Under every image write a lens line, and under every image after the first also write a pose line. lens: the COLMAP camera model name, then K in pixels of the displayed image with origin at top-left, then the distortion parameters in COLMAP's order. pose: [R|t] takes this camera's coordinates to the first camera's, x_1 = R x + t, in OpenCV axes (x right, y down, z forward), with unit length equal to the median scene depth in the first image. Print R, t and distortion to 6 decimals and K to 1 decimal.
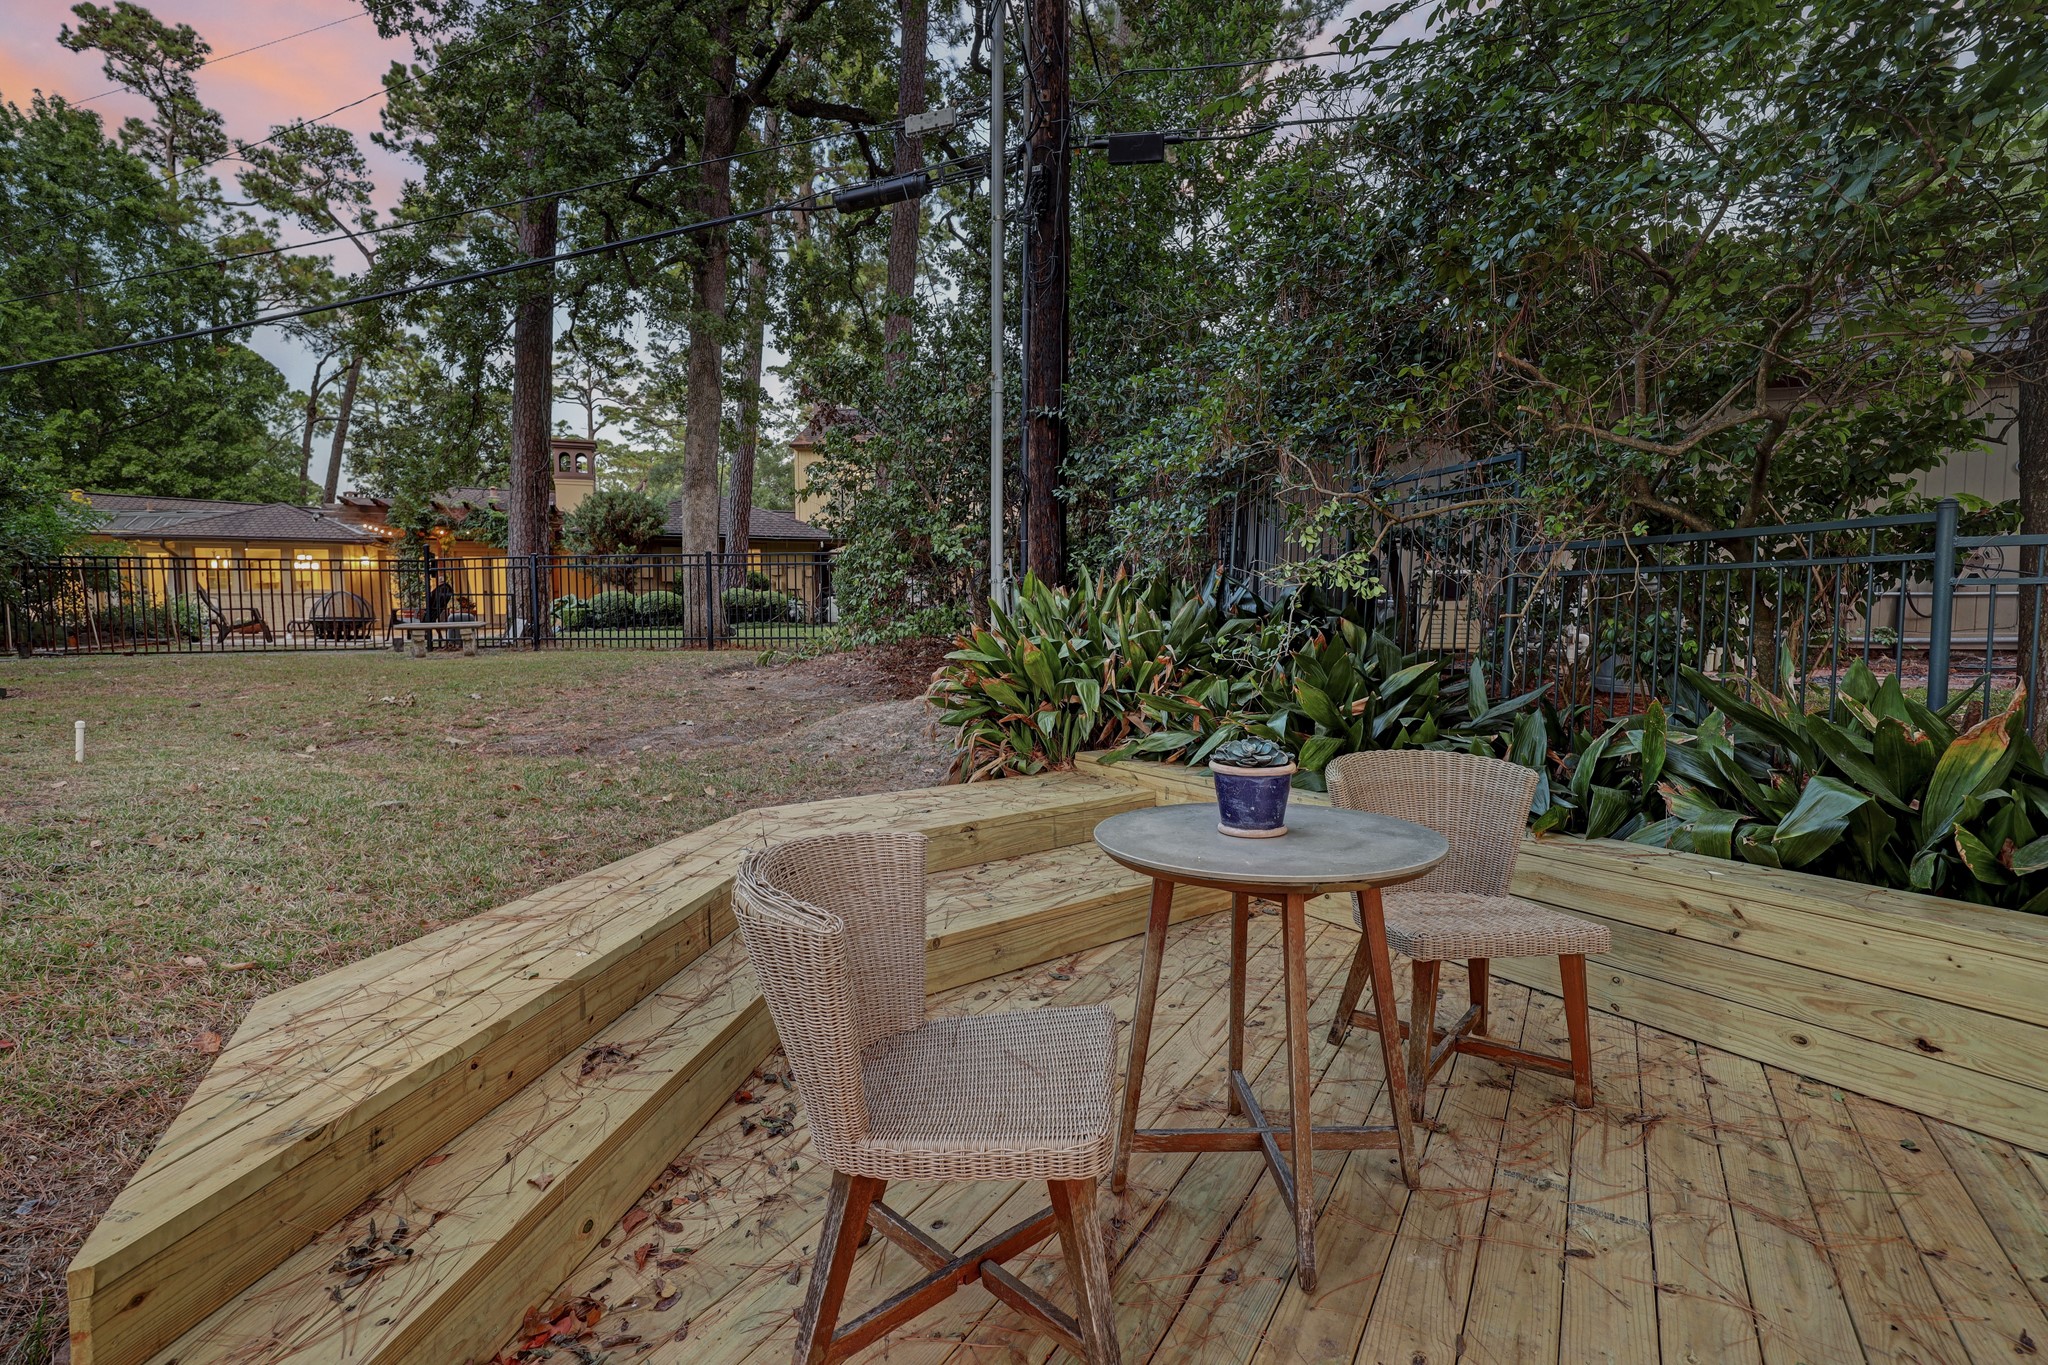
lens RADIAL K [[989.2, 0, 1018.2], [0, 989.2, 680.5], [0, 0, 1]] dist [0.002275, 0.000016]
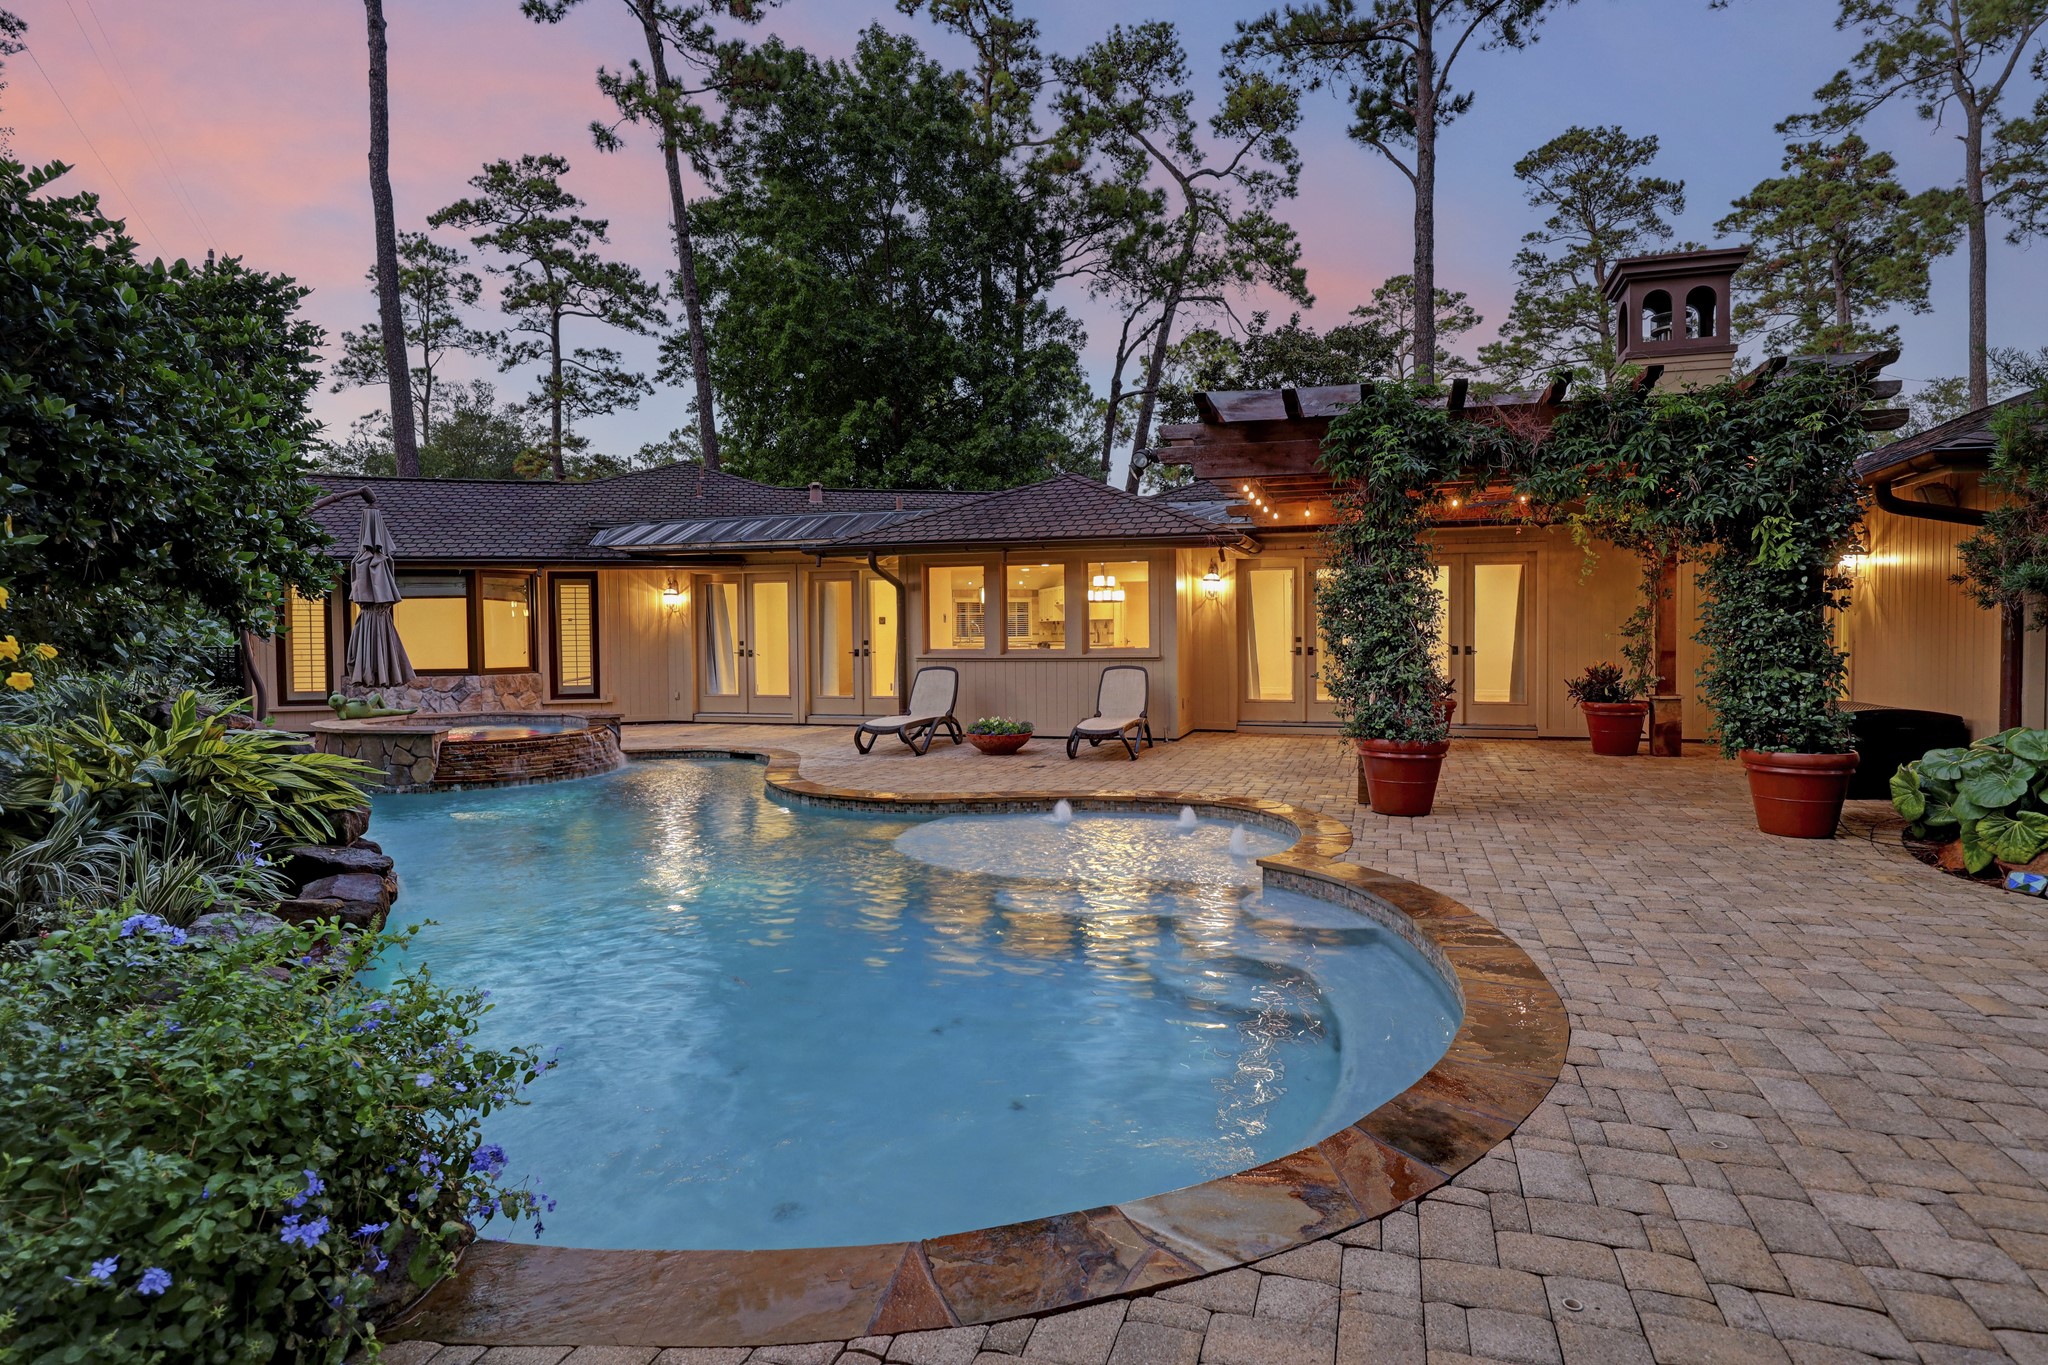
lens RADIAL K [[1107.5, 0, 1062.7], [0, 1107.5, 663.7], [0, 0, 1]] dist [-0.000052, -0.000741]
pose [[0.793442, 0.014692, -0.608468, -0.234969], [-0.037384, 0.998998, -0.024626, -0.040005], [0.607496, 0.042286, 0.793196, 0.323158]]
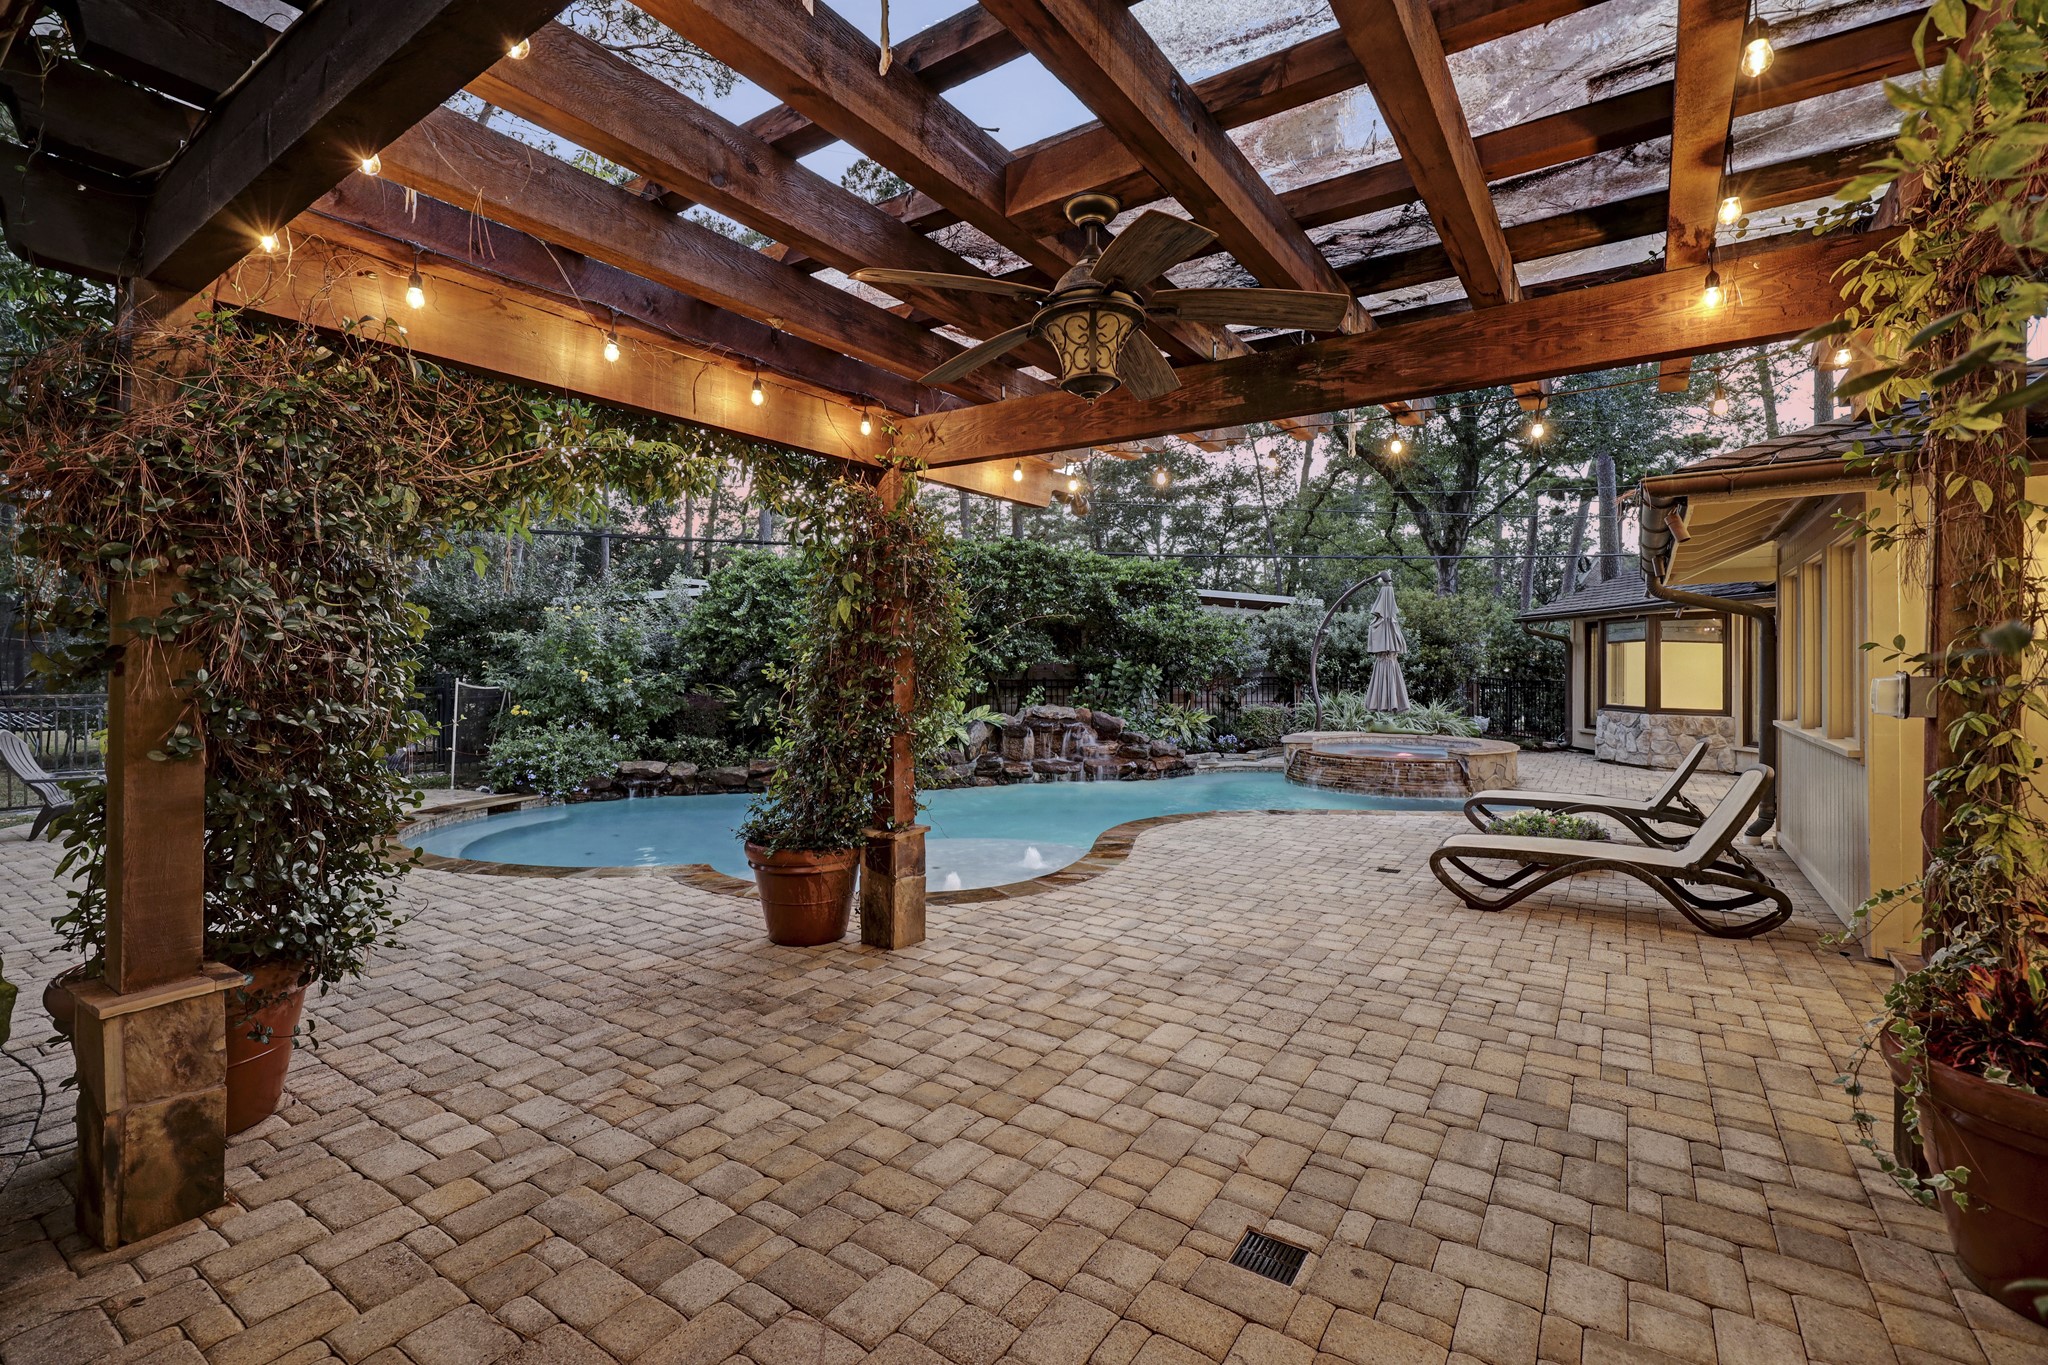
lens RADIAL K [[890.4, 0, 1008.4], [0, 890.4, 671.6], [0, 0, 1]] dist [0.000584, 0.000471]
pose [[-0.818547, 0.007391, -0.574392, -0.249063], [-0.038216, 0.997001, 0.067290, -0.062622], [0.573167, 0.077031, -0.815810, 0.591887]]
